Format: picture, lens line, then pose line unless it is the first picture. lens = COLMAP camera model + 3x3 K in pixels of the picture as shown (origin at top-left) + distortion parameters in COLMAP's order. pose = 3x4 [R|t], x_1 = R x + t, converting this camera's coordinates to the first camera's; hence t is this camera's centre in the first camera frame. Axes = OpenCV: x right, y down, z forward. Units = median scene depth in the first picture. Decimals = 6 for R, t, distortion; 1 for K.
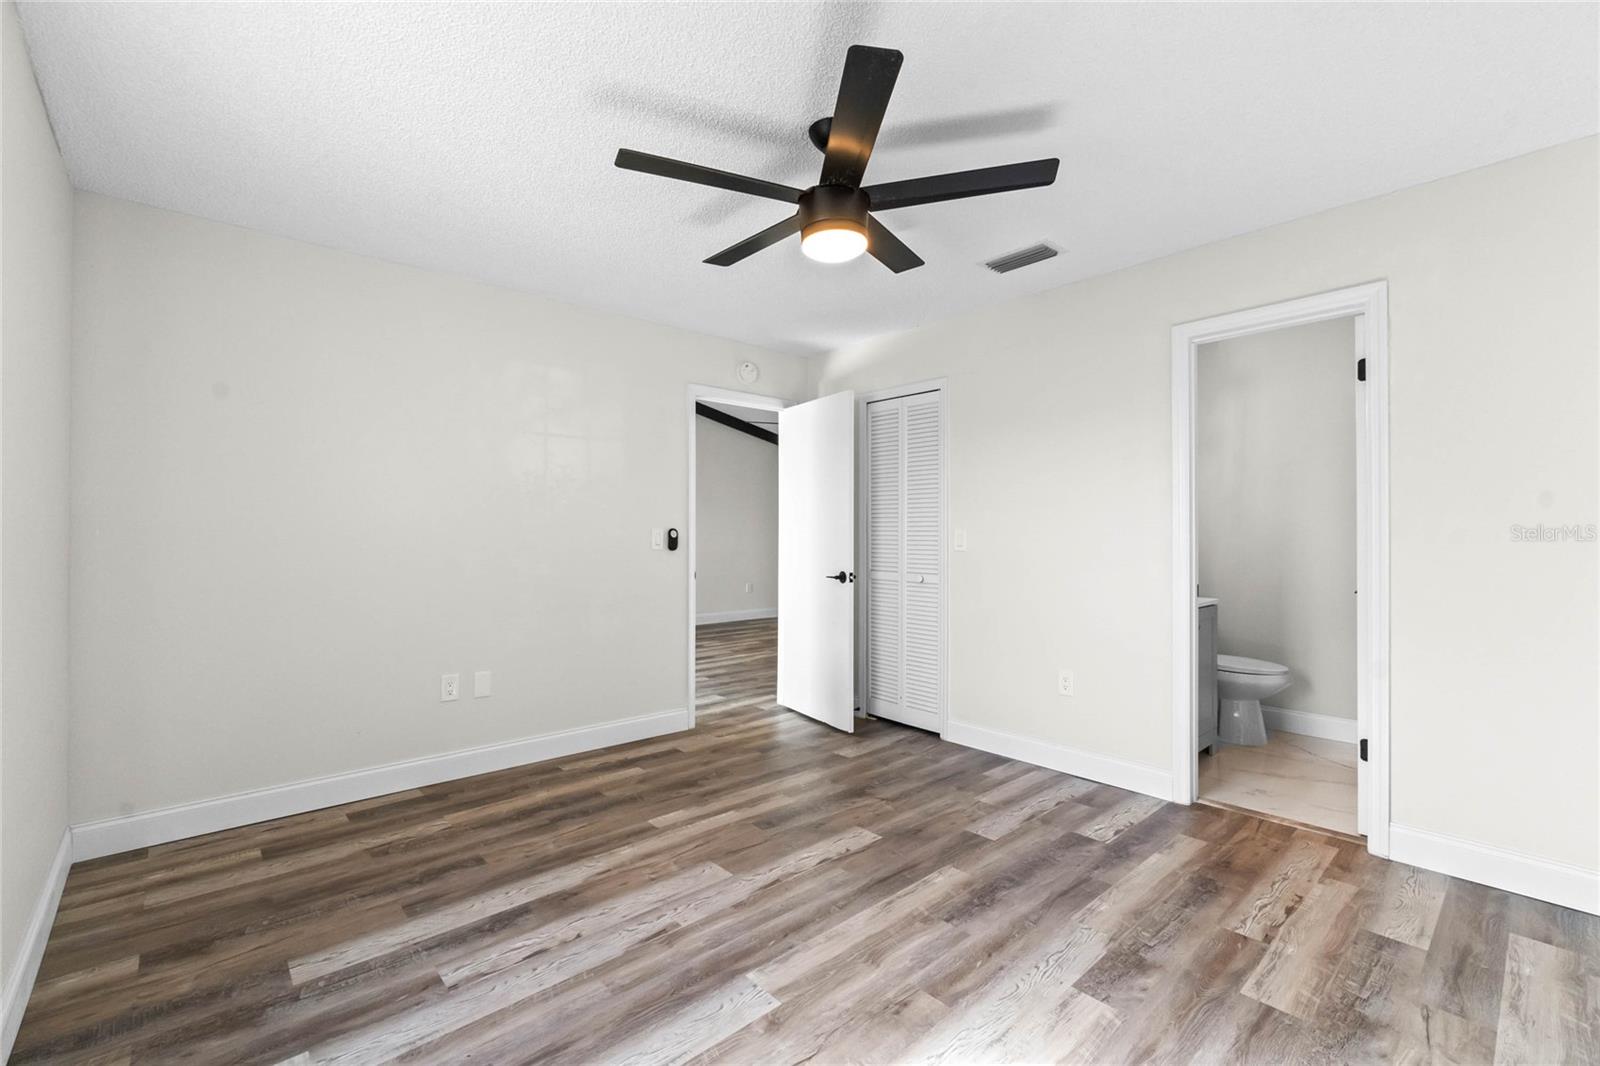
lens RADIAL K [[694.1, 0, 795.7], [0, 694.1, 535.9], [0, 0, 1]] dist [-0.002196, 0.000831]
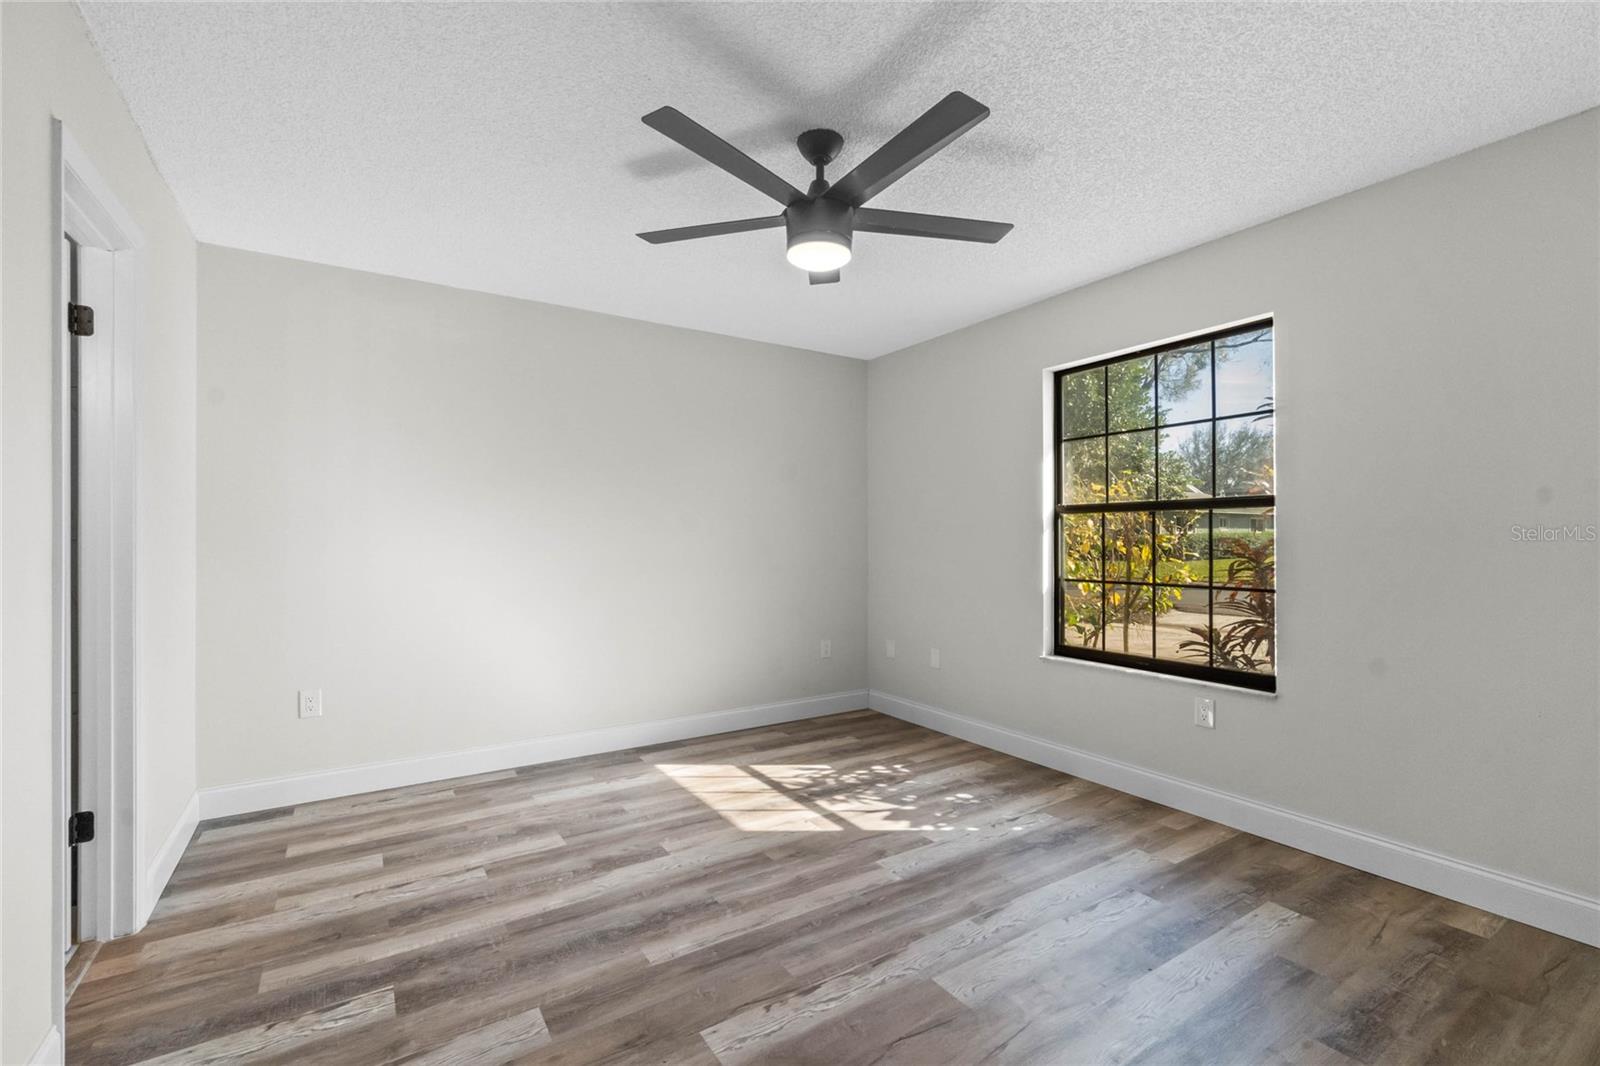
lens RADIAL K [[694.1, 0, 795.7], [0, 694.1, 535.9], [0, 0, 1]] dist [-0.002196, 0.000831]
pose [[-0.987690, 0.000146, 0.156425, -0.068414], [-0.000042, 0.999999, -0.001195, -0.005244], [-0.156425, -0.001187, -0.987689, 1.995292]]
